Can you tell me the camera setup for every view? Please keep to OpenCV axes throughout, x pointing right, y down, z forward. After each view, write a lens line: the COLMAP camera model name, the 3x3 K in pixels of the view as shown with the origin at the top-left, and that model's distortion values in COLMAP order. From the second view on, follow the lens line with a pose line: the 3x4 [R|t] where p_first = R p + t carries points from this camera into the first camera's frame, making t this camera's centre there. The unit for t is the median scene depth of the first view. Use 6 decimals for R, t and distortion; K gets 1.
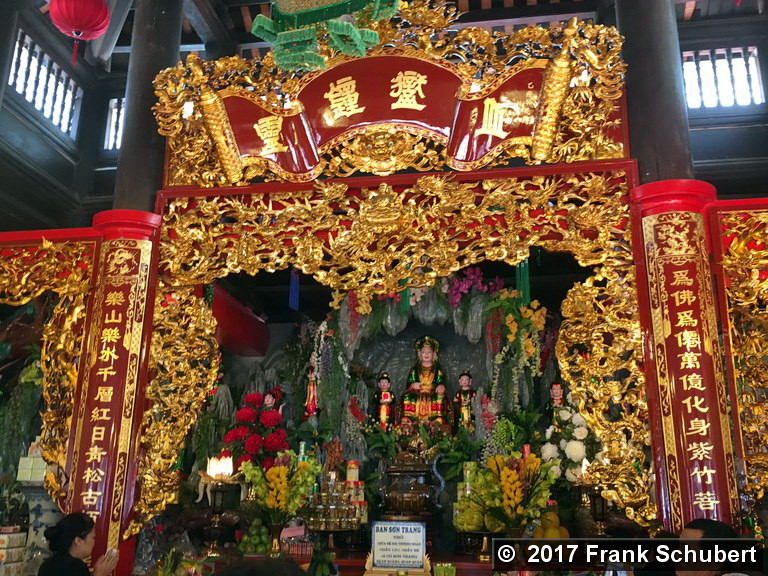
lens RADIAL K [[740.4, 0, 384.0], [0, 740.4, 288.0], [0, 0, 1]] dist [0.097265, -0.134928]
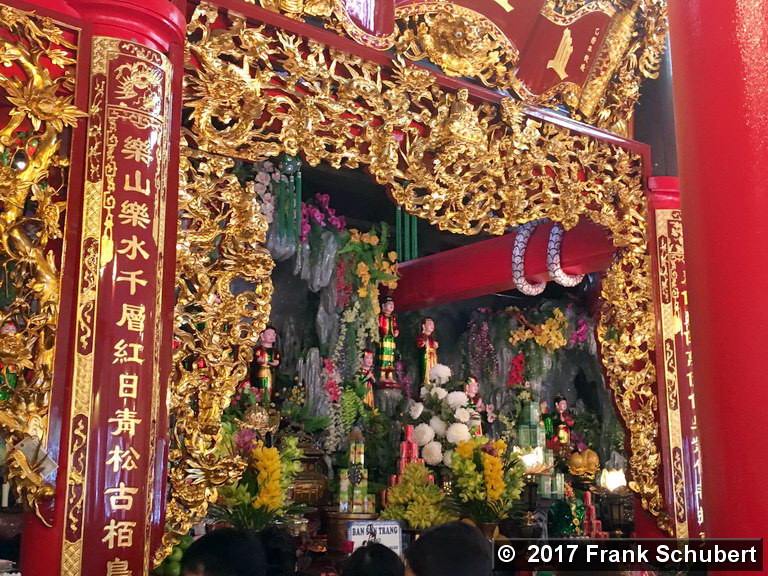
lens RADIAL K [[980.8, 0, 384.0], [0, 980.8, 288.0], [0, 0, 1]] dist [0.060192, 0.029599]
pose [[0.647163, 0.139780, 0.749427, -0.821786], [-0.203485, 0.979054, -0.006891, 0.087490], [-0.734693, -0.148037, 0.662051, 0.377989]]
